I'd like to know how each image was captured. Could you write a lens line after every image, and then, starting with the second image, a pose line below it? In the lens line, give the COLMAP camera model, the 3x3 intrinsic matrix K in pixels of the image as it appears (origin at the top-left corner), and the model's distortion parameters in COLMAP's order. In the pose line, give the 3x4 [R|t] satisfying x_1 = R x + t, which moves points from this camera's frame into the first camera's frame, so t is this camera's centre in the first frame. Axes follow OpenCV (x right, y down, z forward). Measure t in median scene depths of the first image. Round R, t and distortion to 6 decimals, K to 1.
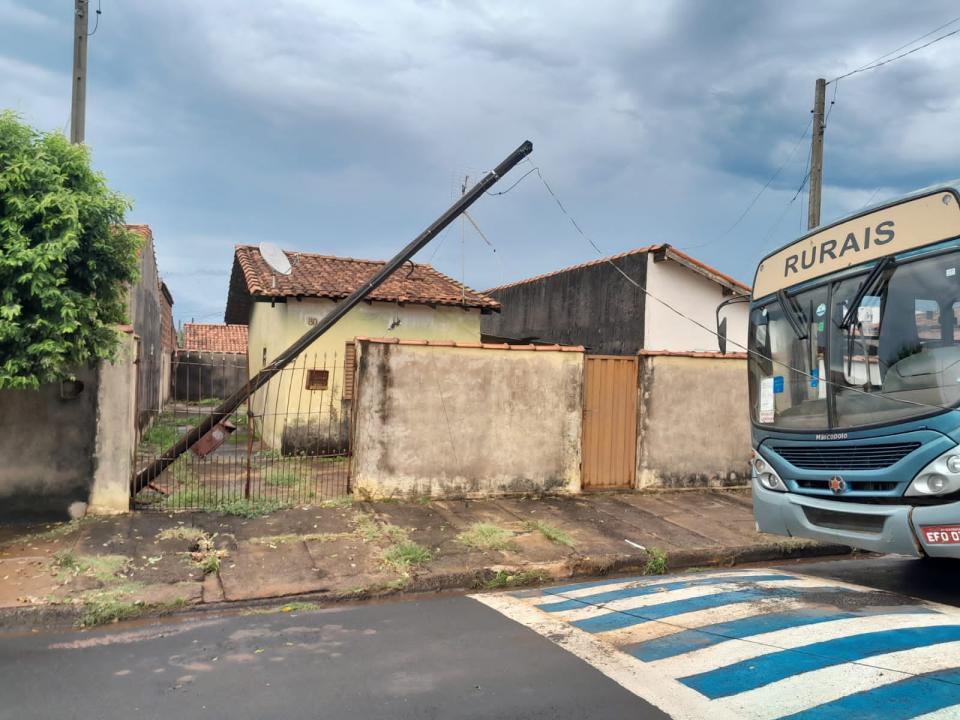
lens RADIAL K [[748.9, 0, 483.9], [0, 748.9, 372.3], [0, 0, 1]] dist [0.114982, -0.150599]
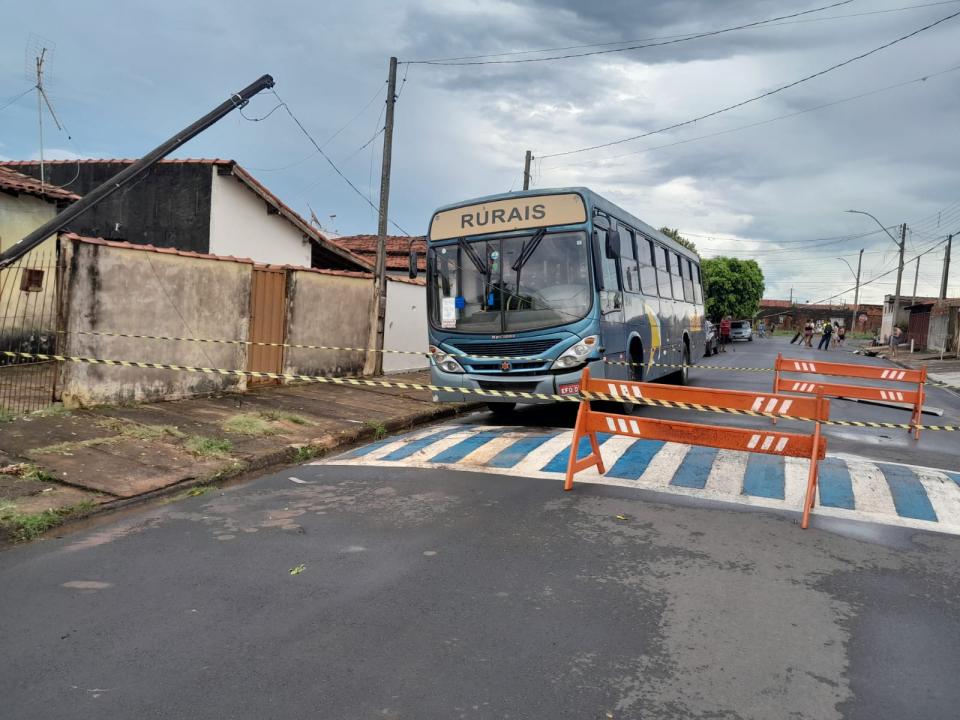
lens RADIAL K [[748.9, 0, 483.9], [0, 748.9, 372.3], [0, 0, 1]] dist [0.114982, -0.150599]
pose [[0.684239, -0.044296, 0.727911, -0.494528], [-0.048030, 0.993249, 0.105591, -0.003285], [-0.727674, -0.107211, 0.677492, -0.031987]]
